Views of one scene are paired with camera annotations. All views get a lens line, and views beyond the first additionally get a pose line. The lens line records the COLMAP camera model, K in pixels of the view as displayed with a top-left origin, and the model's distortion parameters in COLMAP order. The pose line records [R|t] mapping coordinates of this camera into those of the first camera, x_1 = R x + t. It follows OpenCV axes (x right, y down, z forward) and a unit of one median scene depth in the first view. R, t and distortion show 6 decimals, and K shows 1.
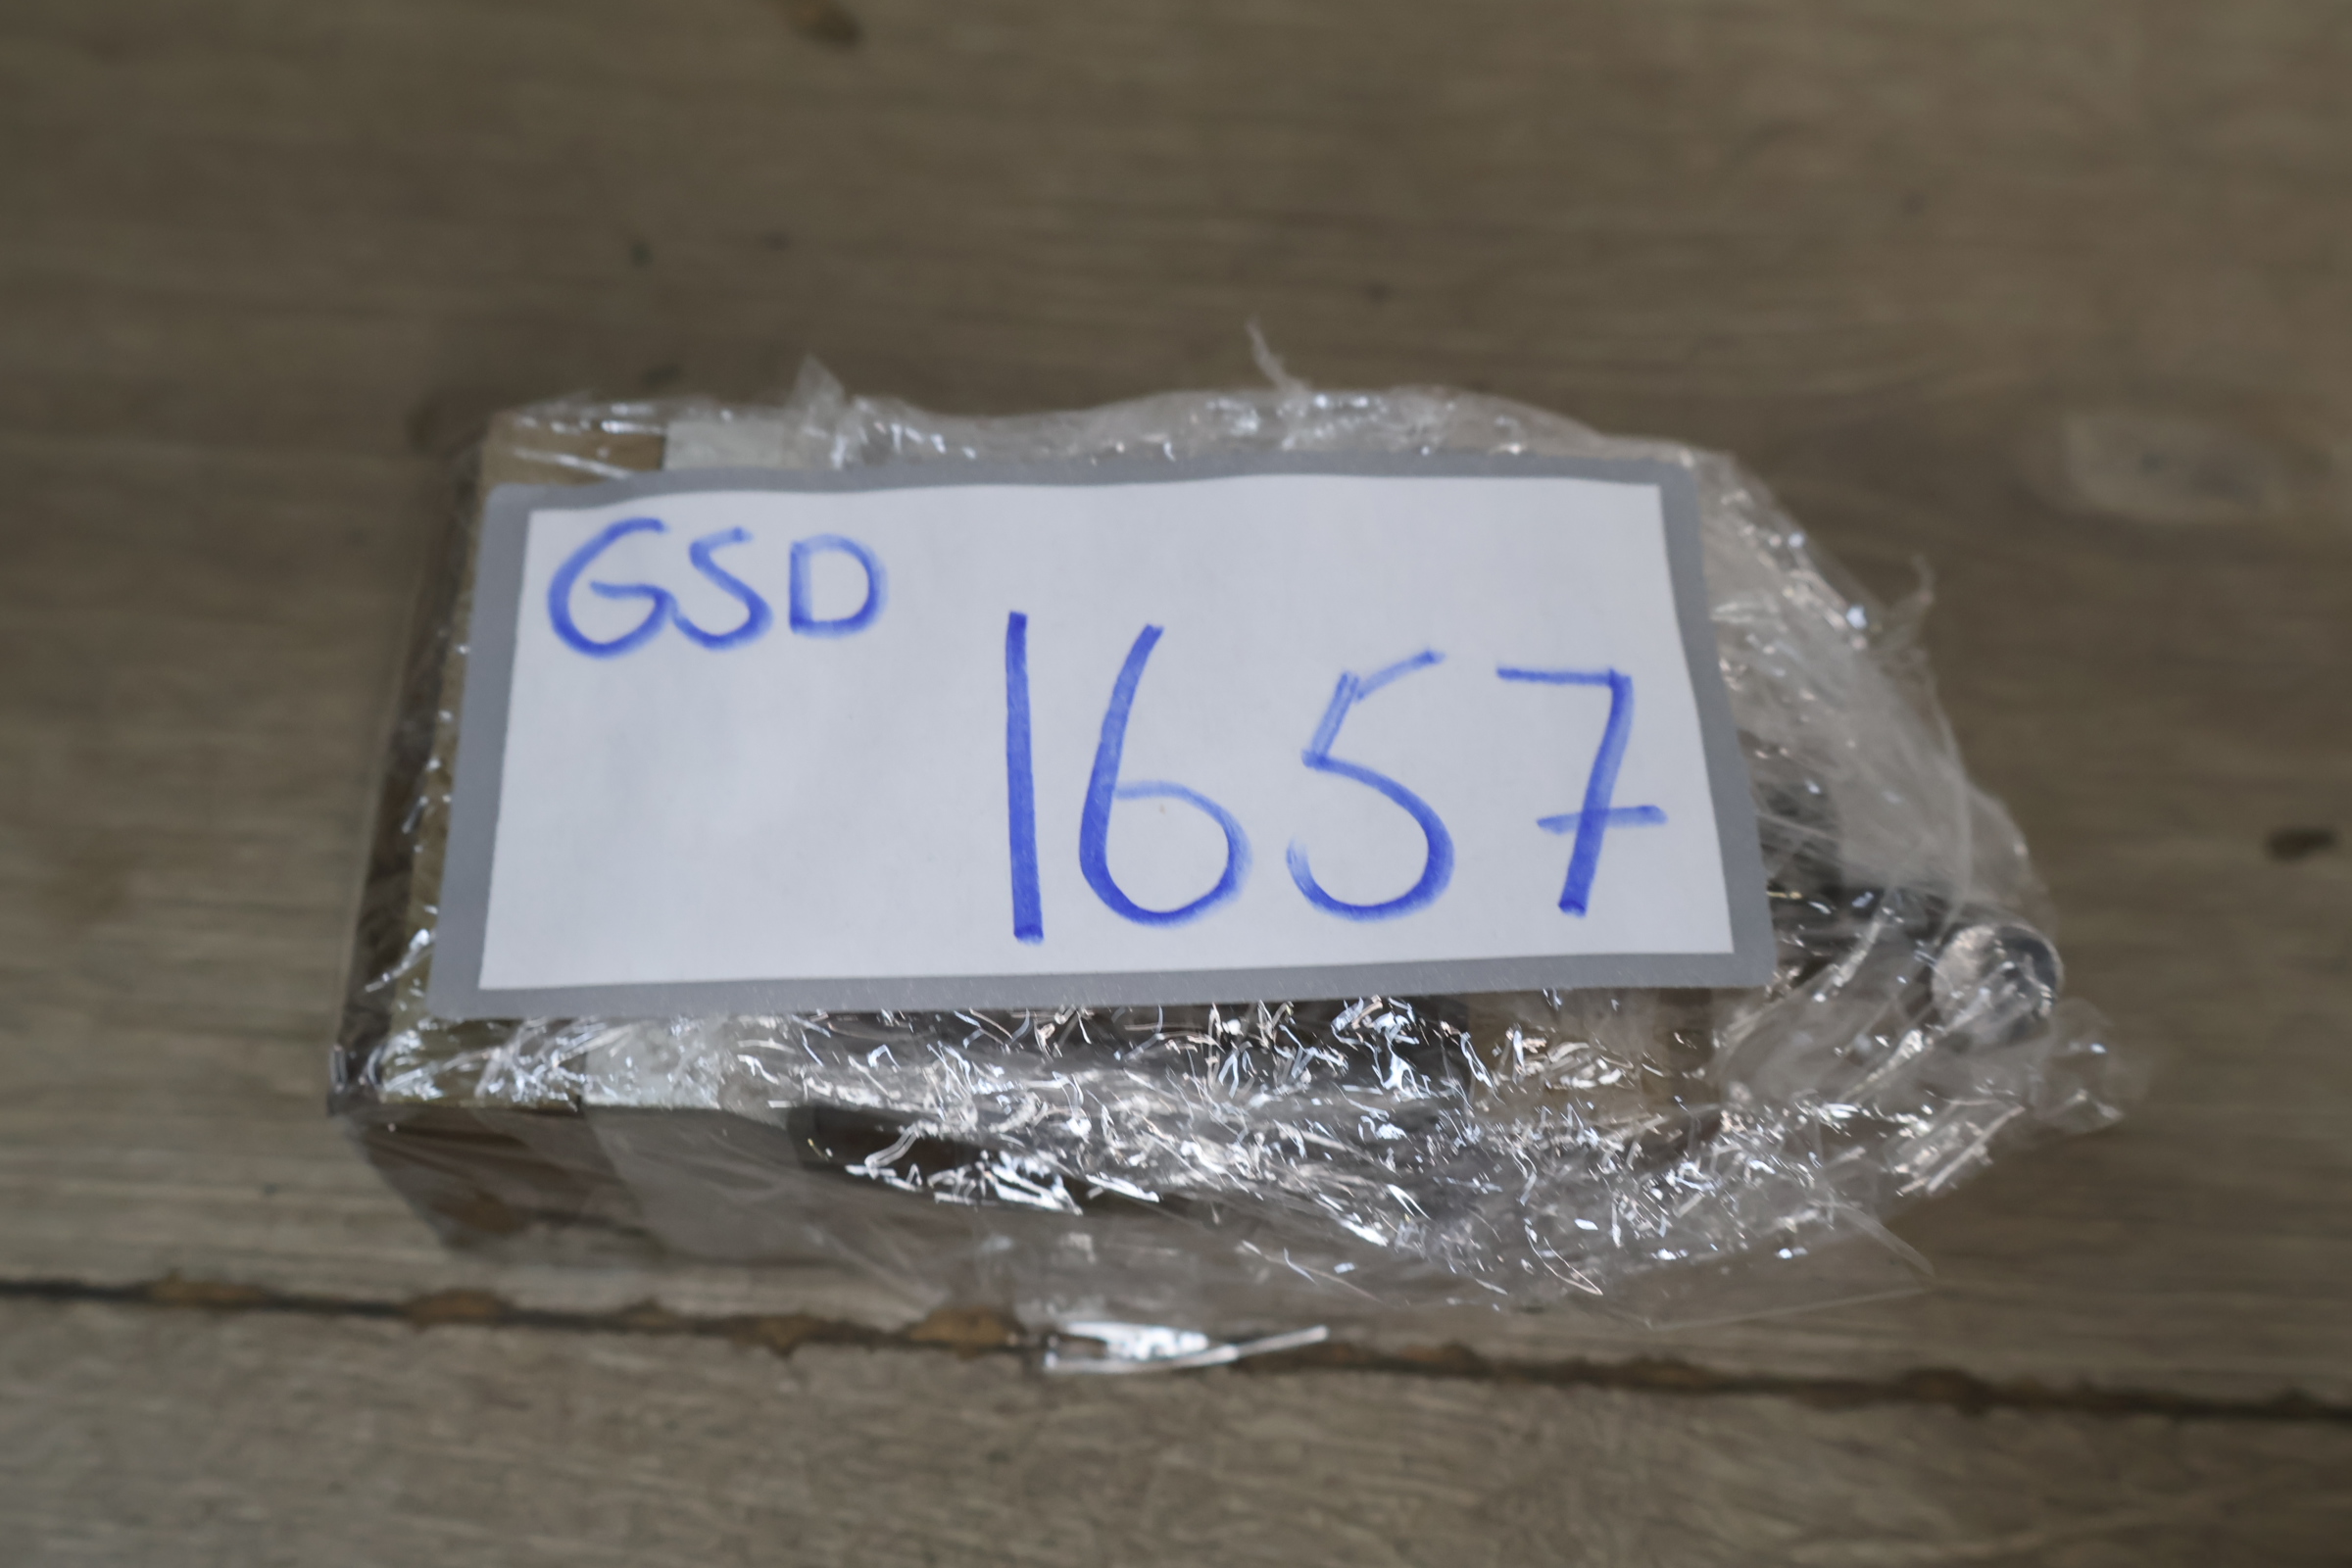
lens RADIAL K [[2488.2, 0, 1173.9], [0, 2488.2, 787.4], [0, 0, 1]] dist [0.010171, 0.000000]
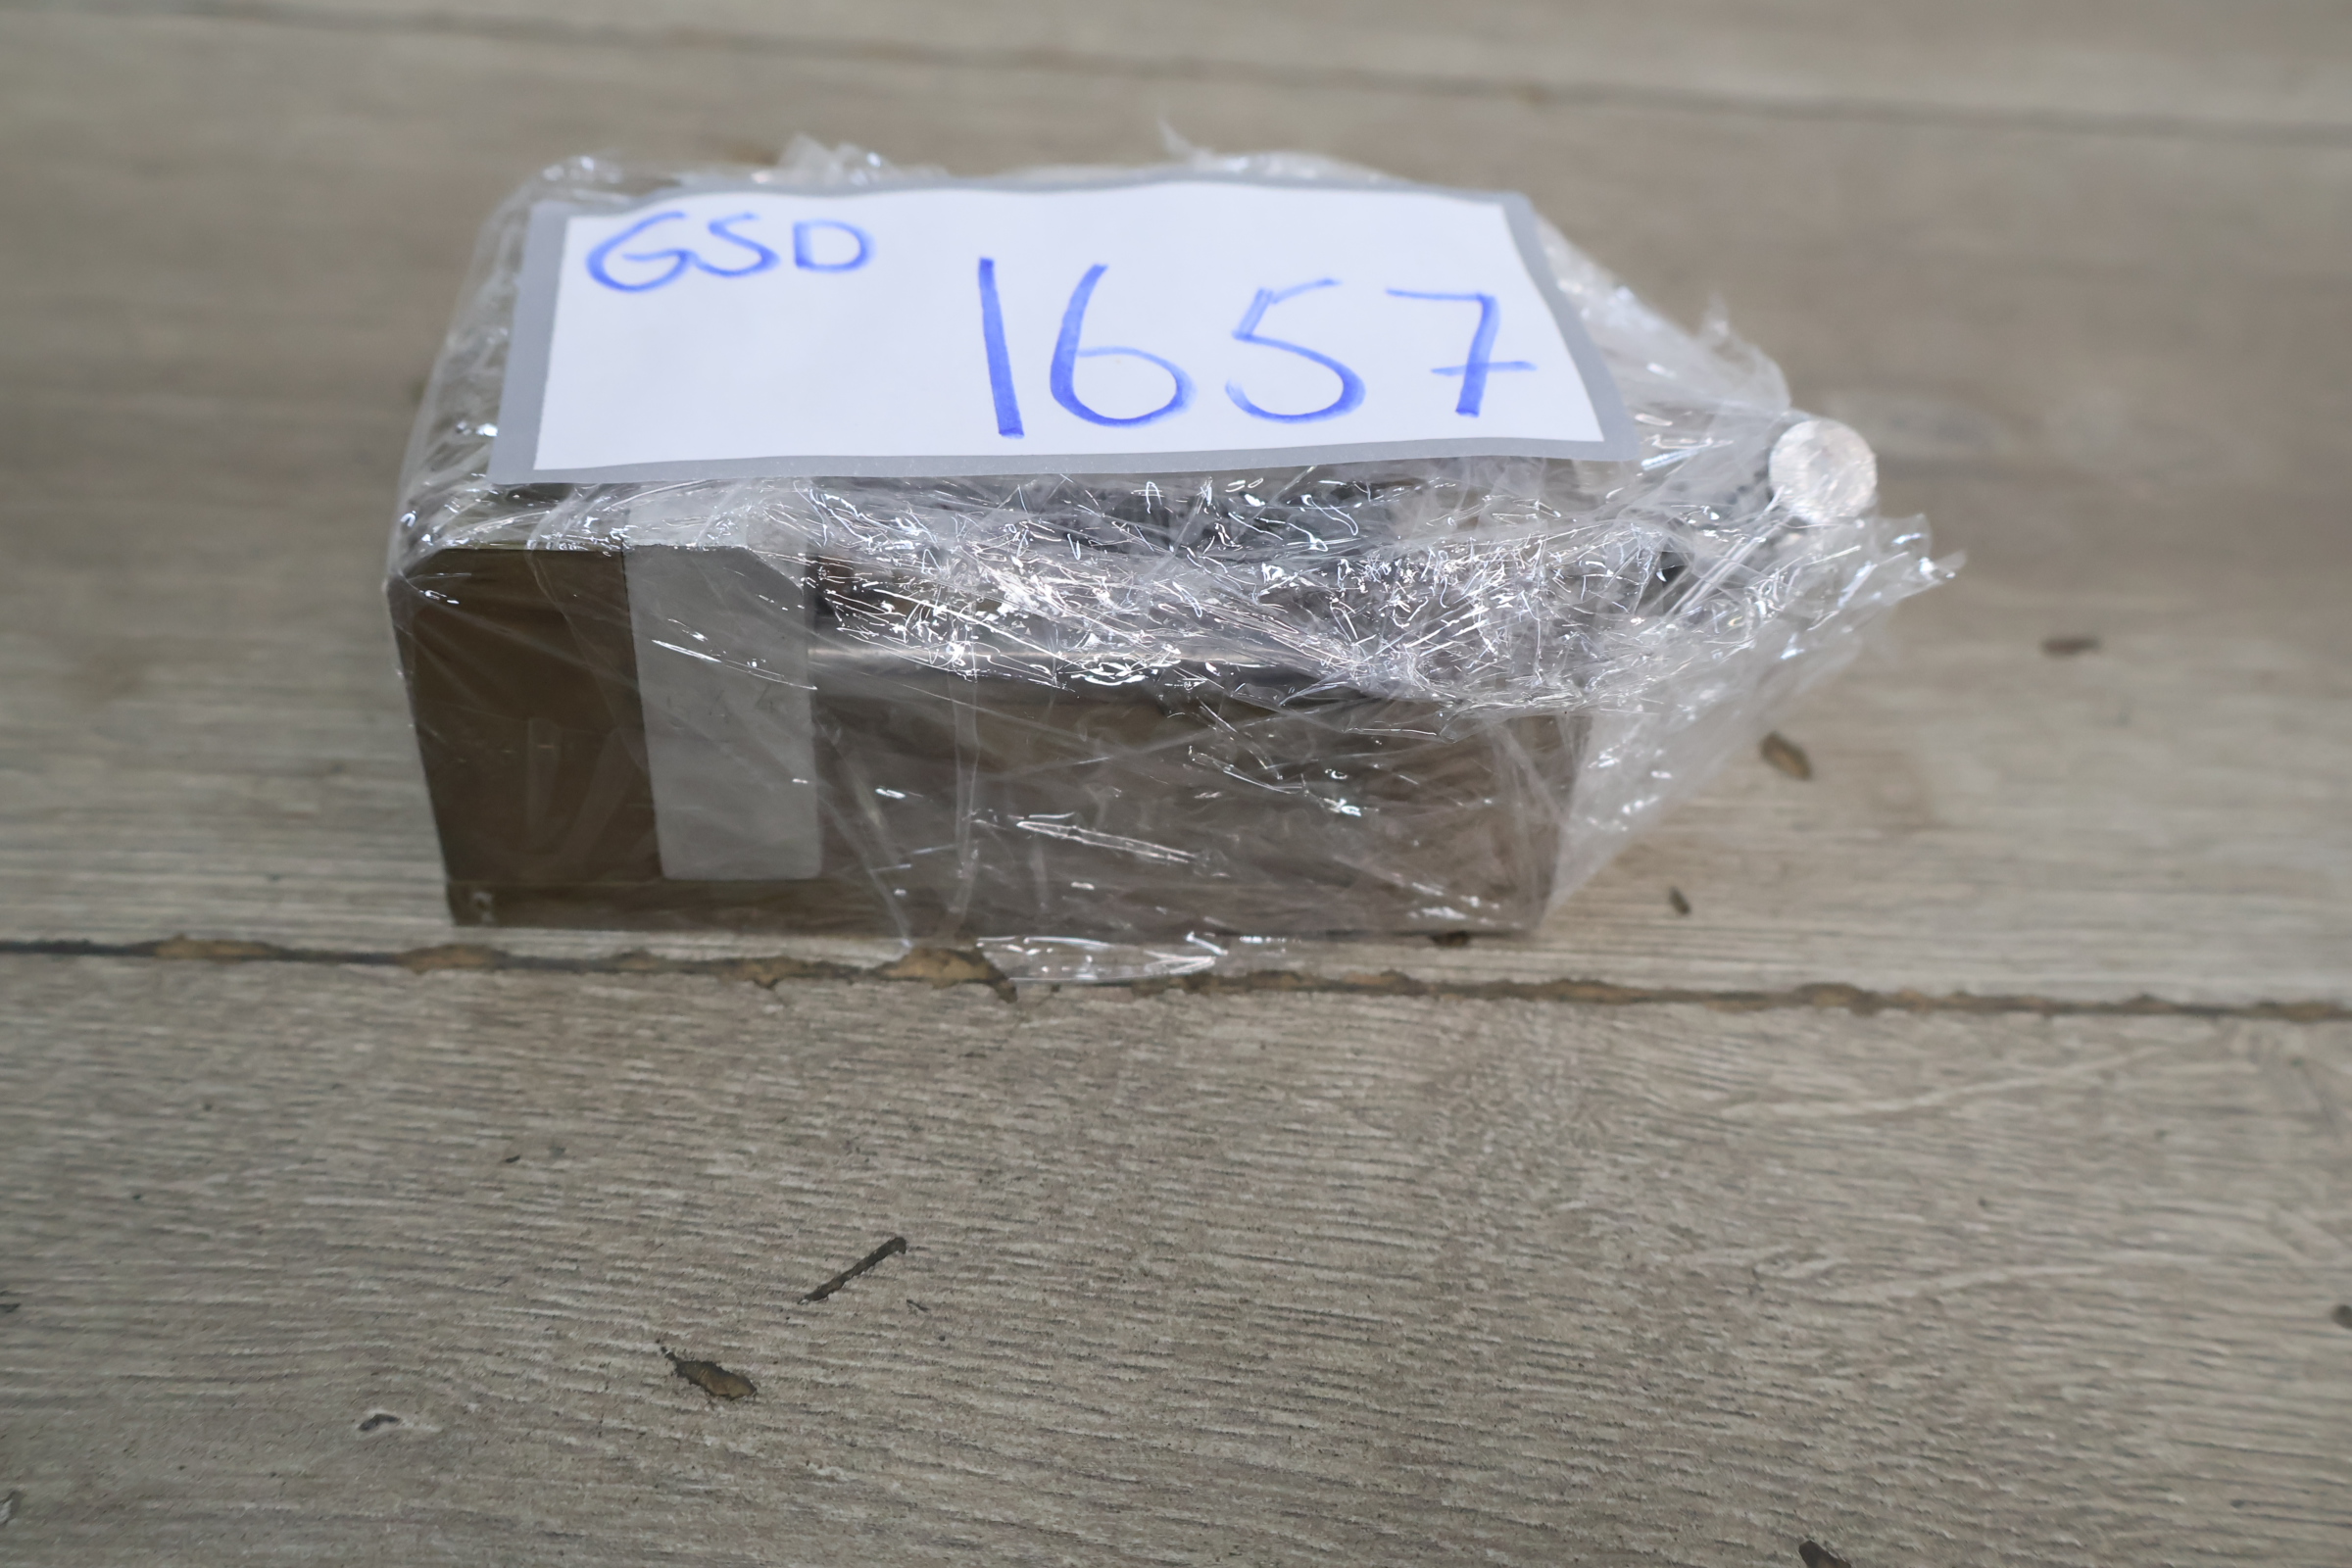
lens RADIAL K [[2488.2, 0, 1179.6], [0, 2488.2, 784.0], [0, 0, 1]] dist [0.010171, 0.000000]
pose [[0.995834, -0.025040, 0.087677, -0.073724], [0.054214, 0.935732, -0.348521, 0.533821], [-0.073315, 0.351823, 0.933191, -0.033461]]
